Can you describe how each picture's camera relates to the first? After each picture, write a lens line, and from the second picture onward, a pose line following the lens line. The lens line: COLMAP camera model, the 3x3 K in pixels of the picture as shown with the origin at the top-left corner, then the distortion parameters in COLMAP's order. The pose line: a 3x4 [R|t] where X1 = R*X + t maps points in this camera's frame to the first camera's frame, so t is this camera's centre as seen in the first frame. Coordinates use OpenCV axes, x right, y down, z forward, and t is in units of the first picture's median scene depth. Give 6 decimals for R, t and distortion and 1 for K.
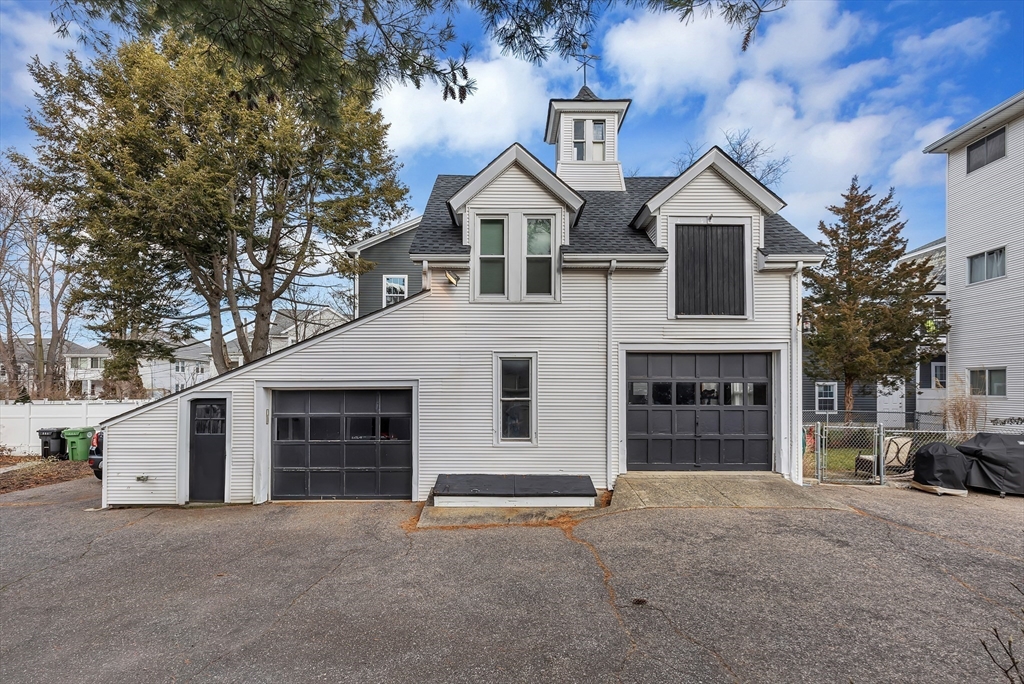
lens RADIAL K [[474.7, 0, 508.3], [0, 474.7, 388.9], [0, 0, 1]] dist [0.010168, -0.000213]
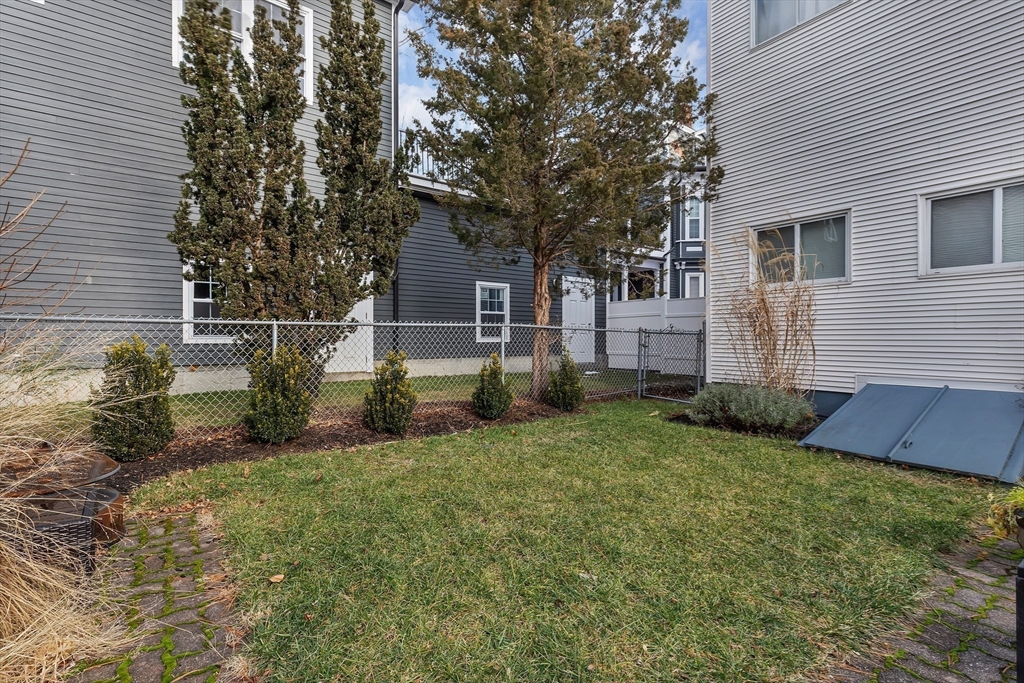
lens RADIAL K [[468.4, 0, 511.1], [0, 468.4, 340.2], [0, 0, 1]] dist [-0.000470, -0.000449]
pose [[0.796958, -0.005947, 0.604006, 0.371509], [-0.001328, 0.999932, 0.011597, 0.045503], [-0.604033, -0.010044, 0.796896, 0.578109]]
